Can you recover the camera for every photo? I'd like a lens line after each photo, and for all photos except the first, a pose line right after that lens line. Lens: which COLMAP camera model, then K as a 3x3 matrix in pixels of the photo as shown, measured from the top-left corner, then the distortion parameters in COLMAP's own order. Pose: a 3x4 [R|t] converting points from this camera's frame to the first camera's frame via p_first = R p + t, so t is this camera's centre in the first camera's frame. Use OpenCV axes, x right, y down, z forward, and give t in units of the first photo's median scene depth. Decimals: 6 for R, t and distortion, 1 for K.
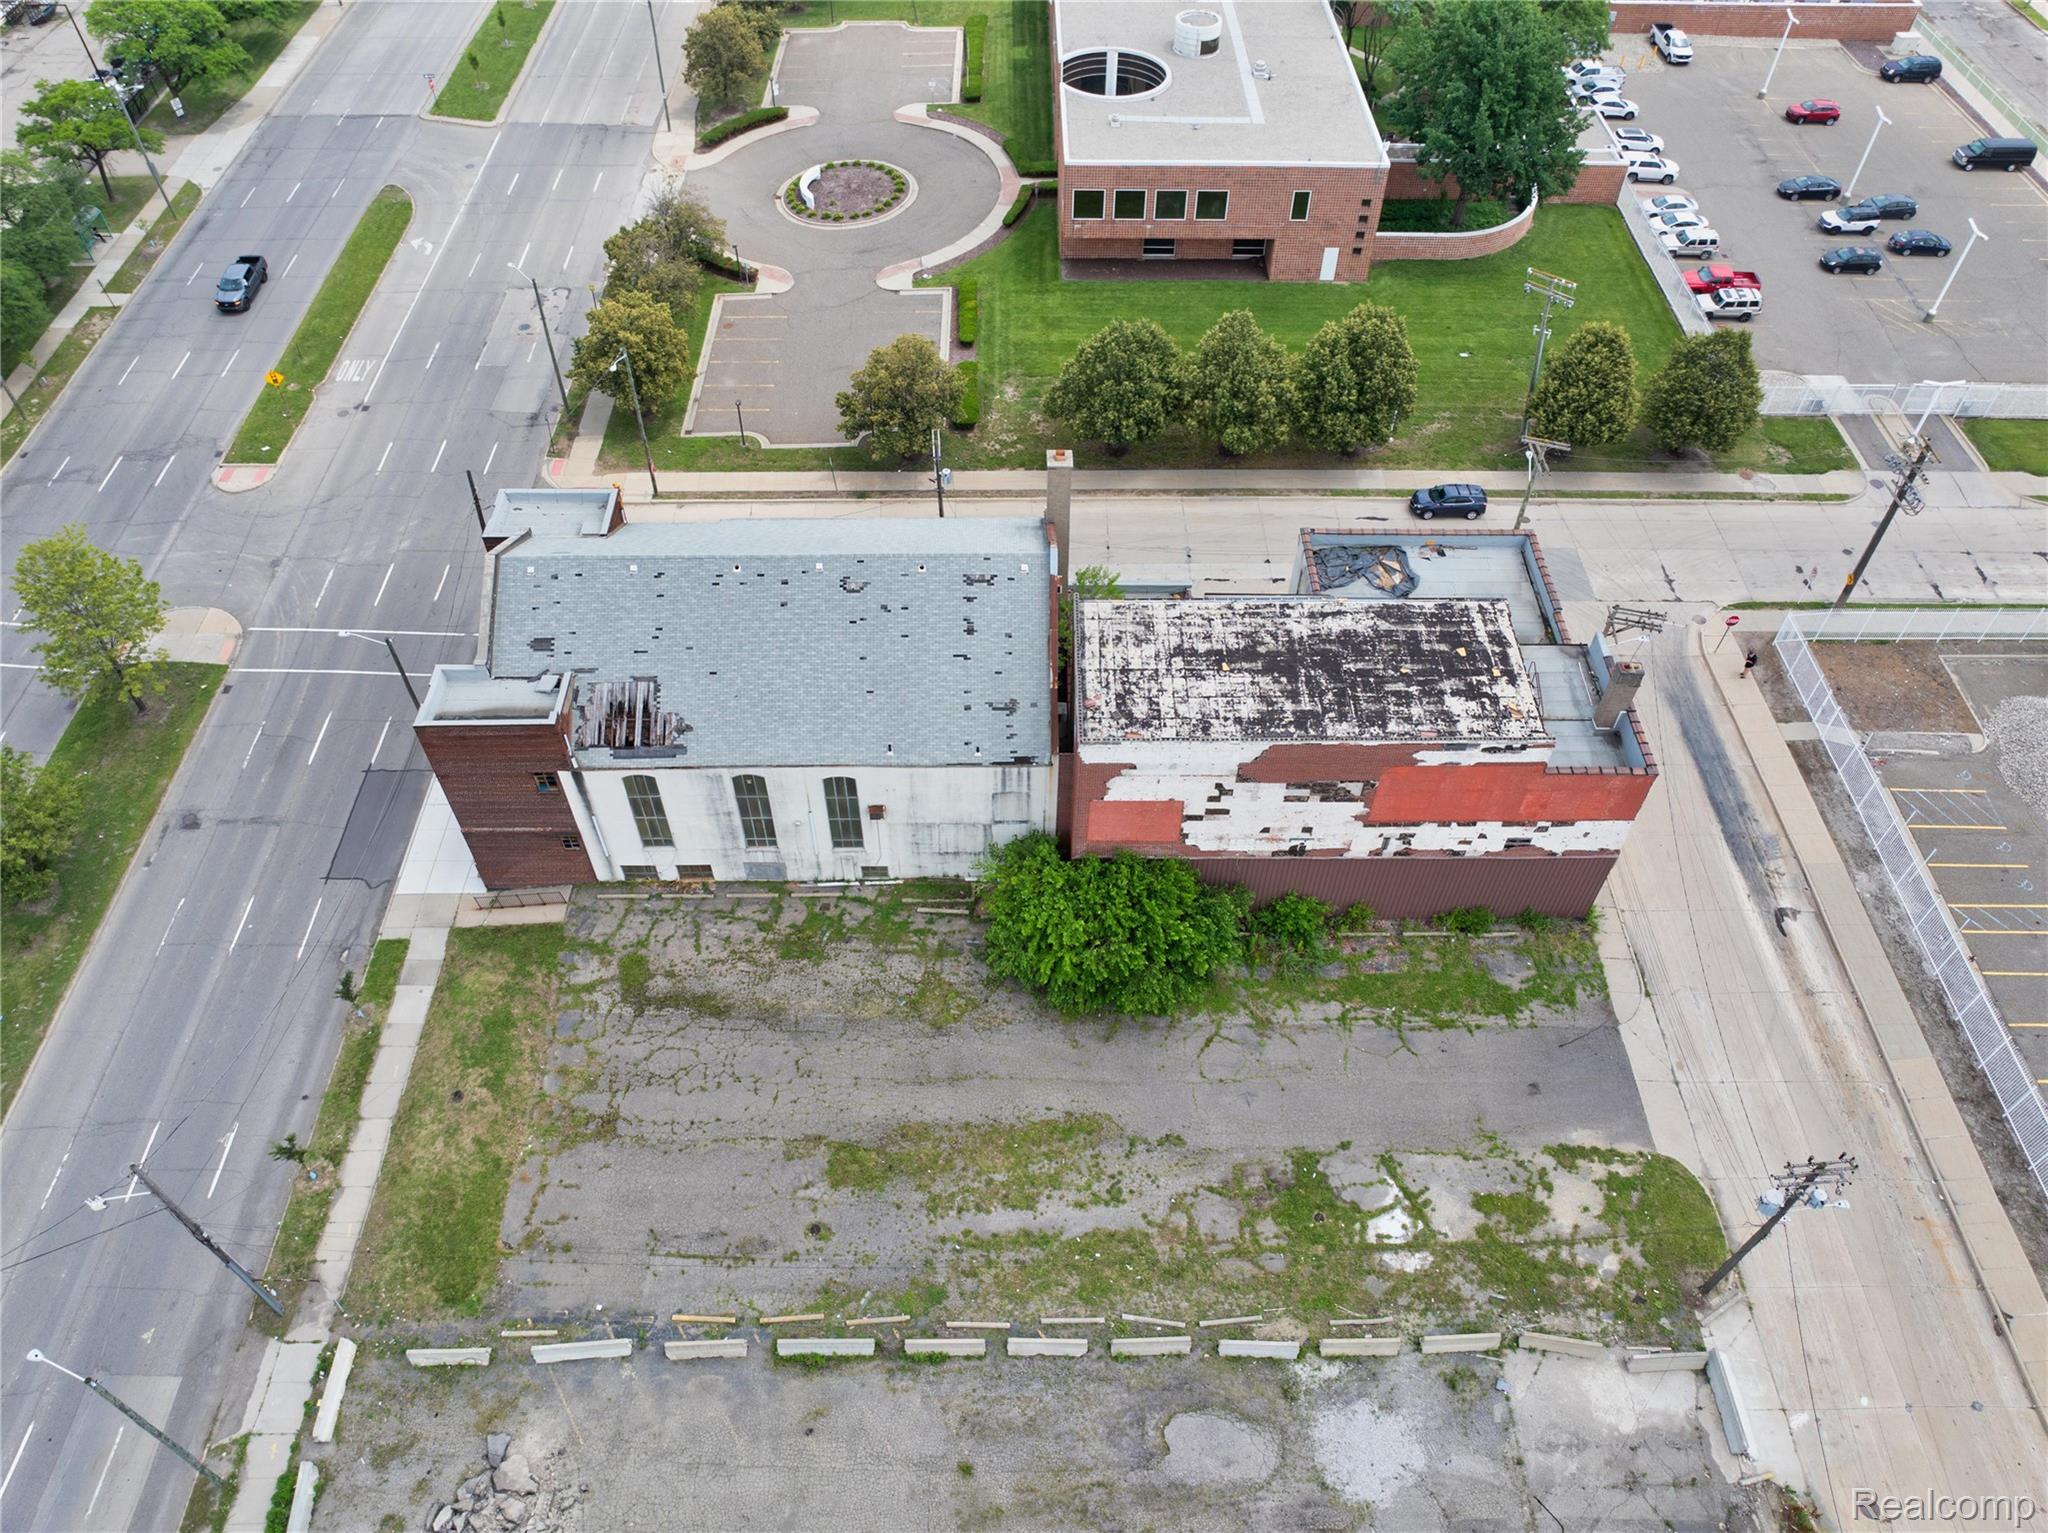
lens RADIAL K [[1441.2, 0, 1030.4], [0, 1441.2, 758.6], [0, 0, 1]] dist [-0.040946, 0.005952]
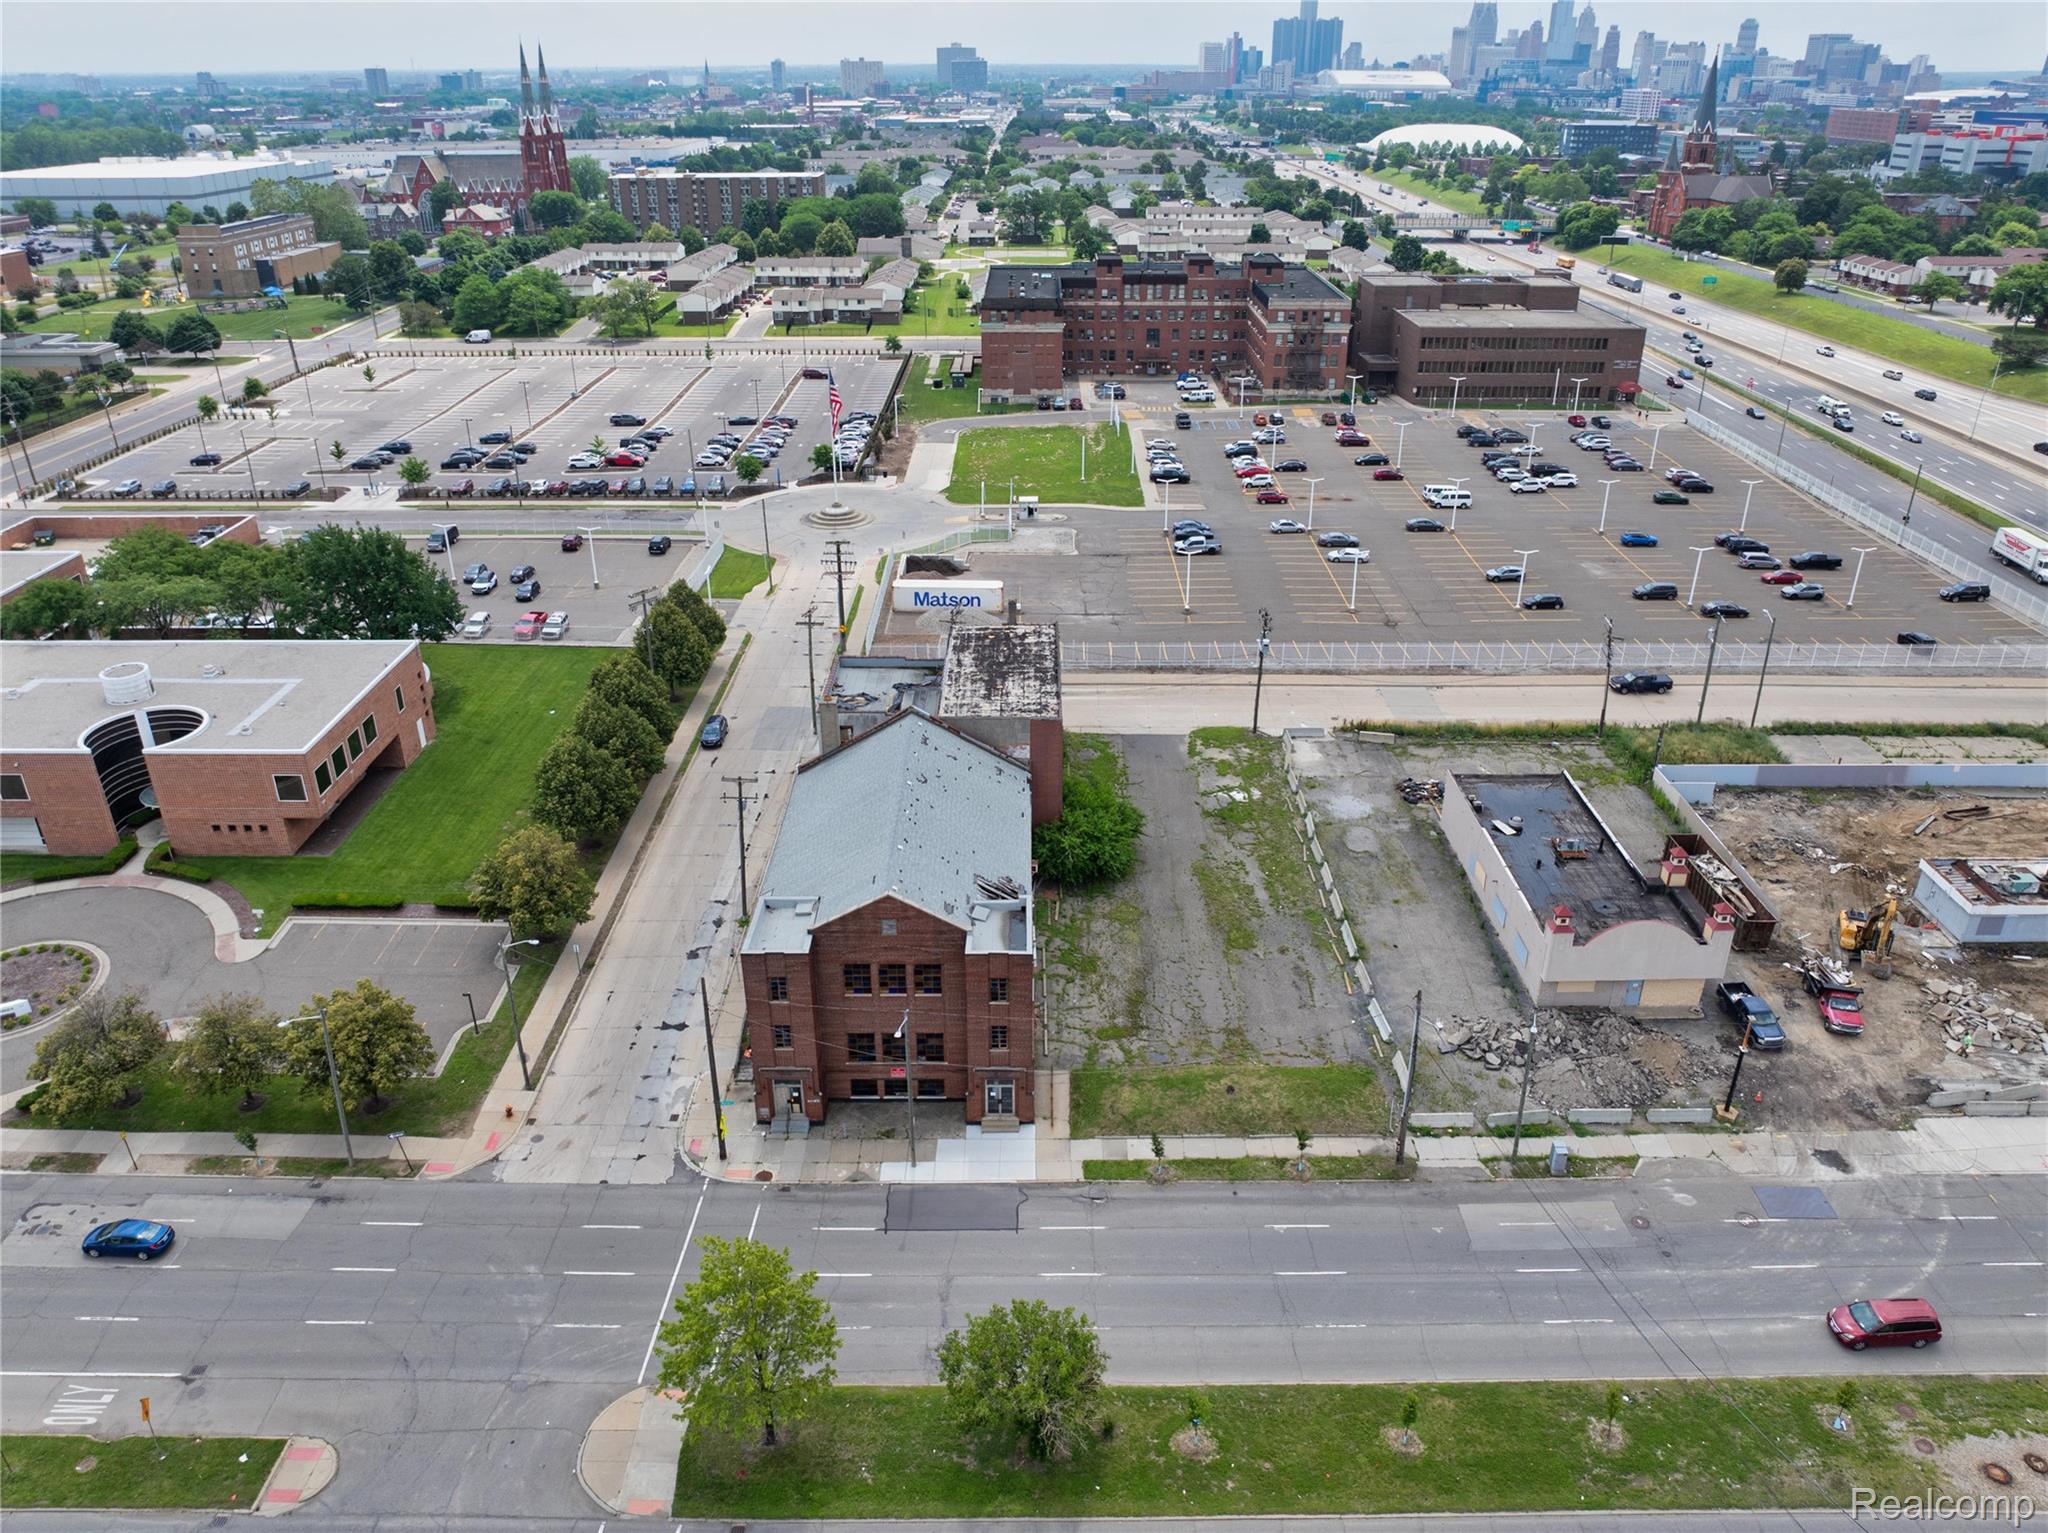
lens RADIAL K [[1441.2, 0, 1032.2], [0, 1441.2, 757.3], [0, 0, 1]] dist [-0.040946, 0.005952]
pose [[0.010623, -0.446506, 0.894718, -1.441251], [0.752845, 0.592462, 0.286728, -0.475960], [-0.658112, 0.670538, 0.342444, 0.419478]]
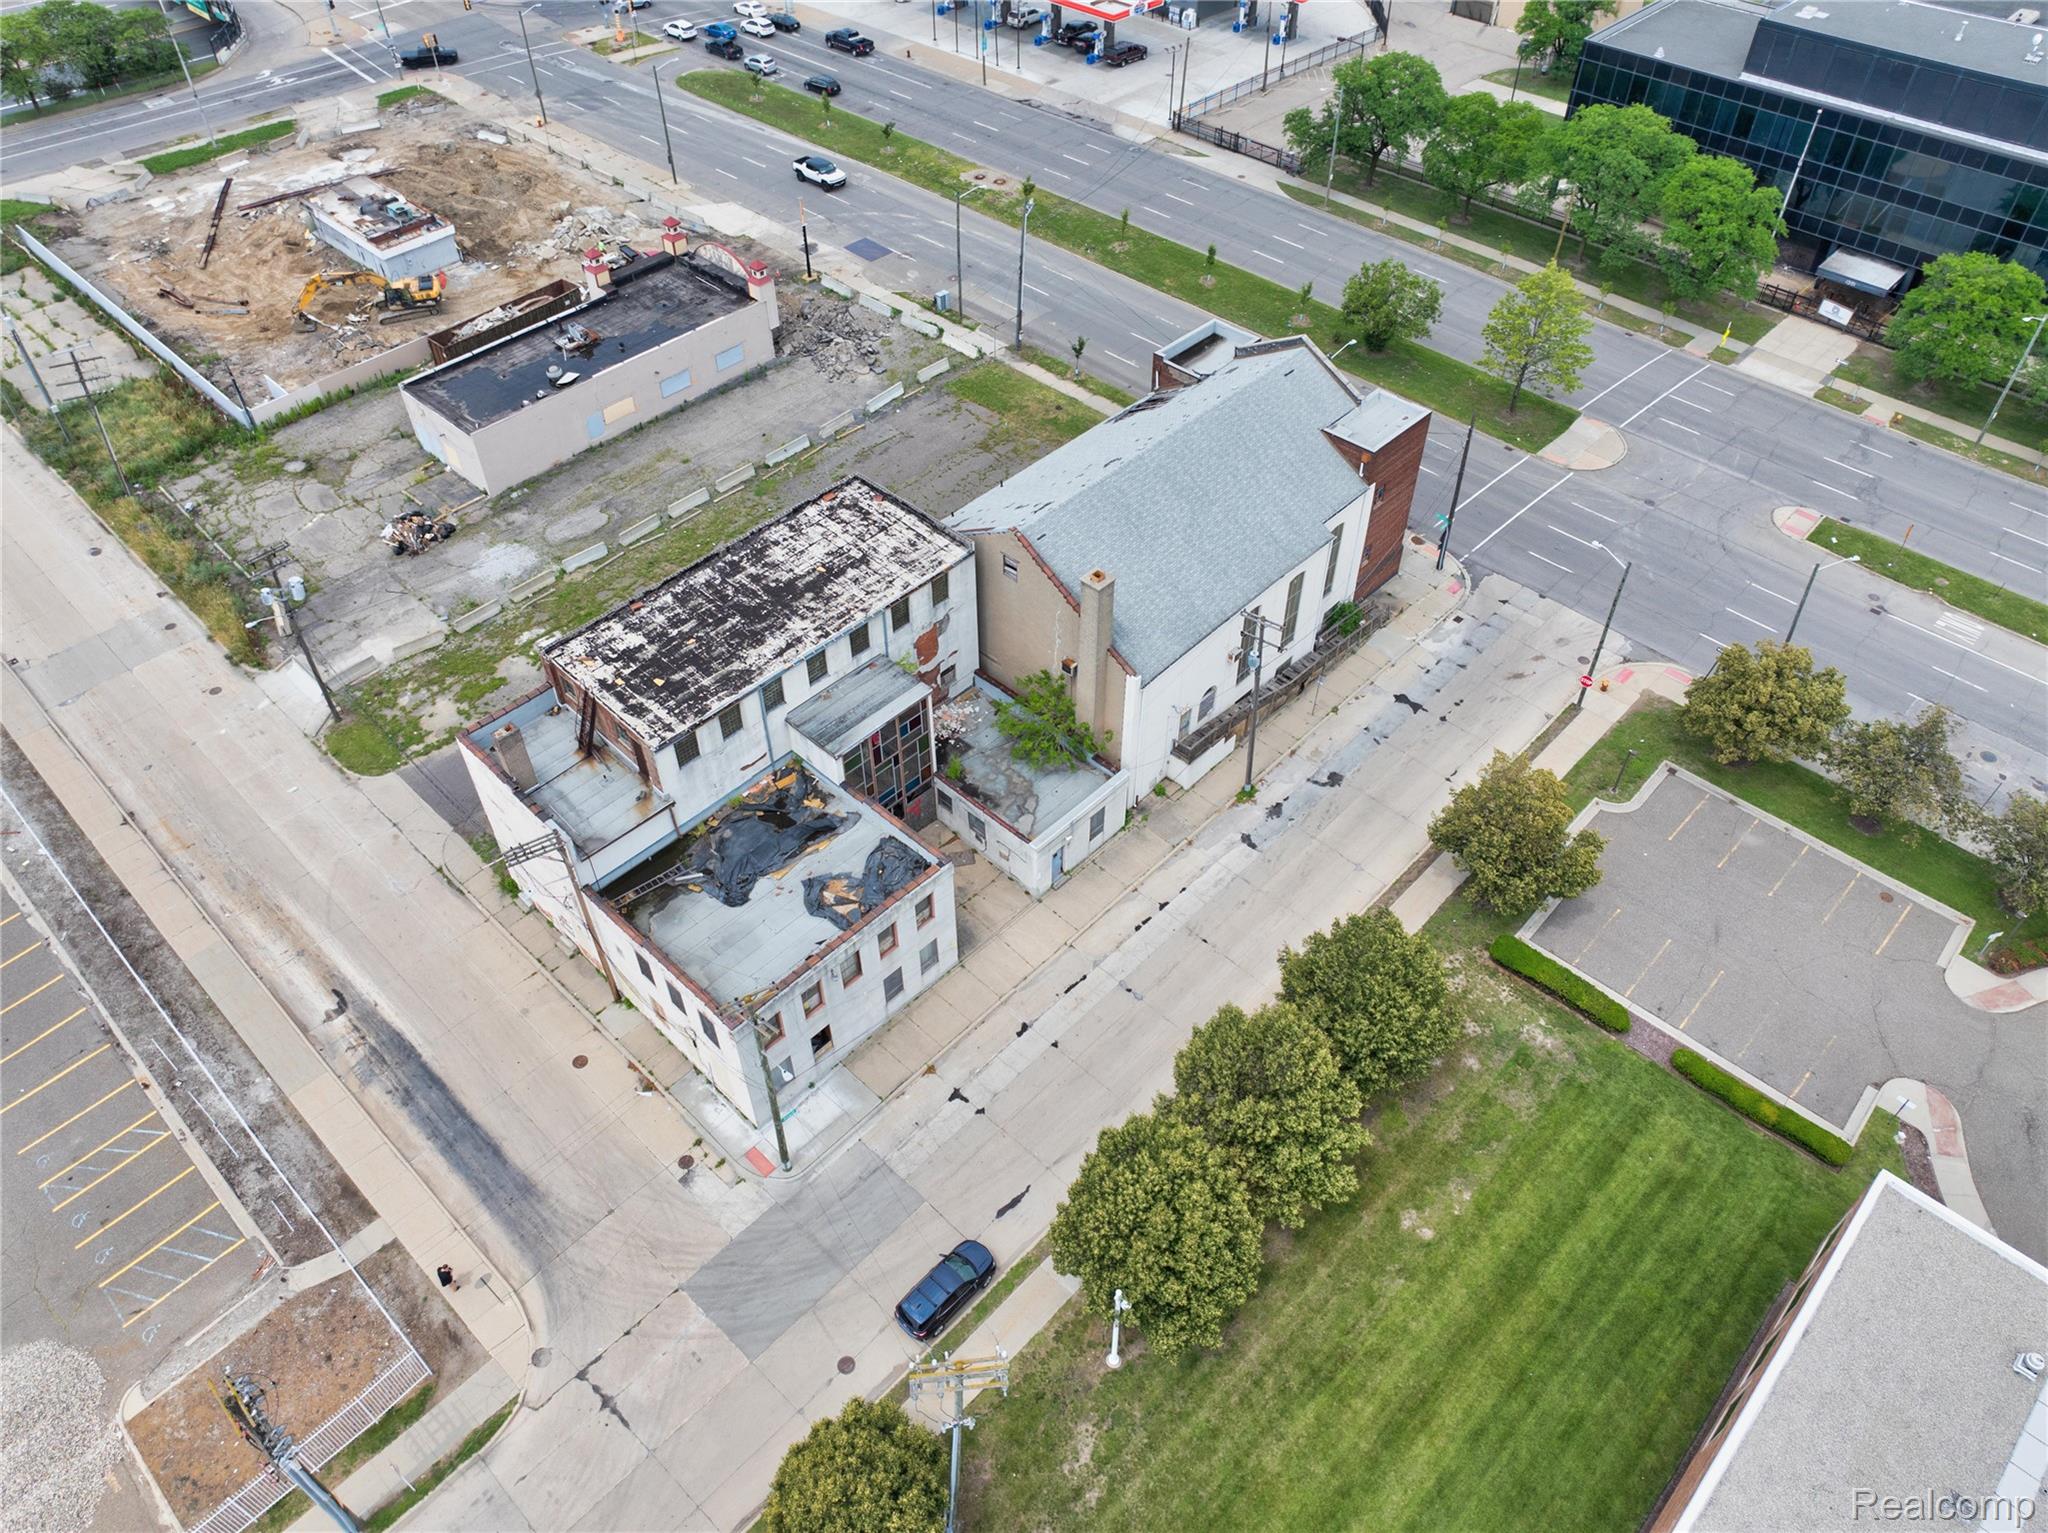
lens RADIAL K [[1441.2, 0, 1031.8], [0, 1441.2, 755.0], [0, 0, 1]] dist [-0.040946, 0.005952]
pose [[-0.693395, 0.505994, -0.513004, 0.665392], [-0.546448, 0.094807, 0.832110, -1.068347], [0.469679, 0.857311, 0.210761, 0.941820]]
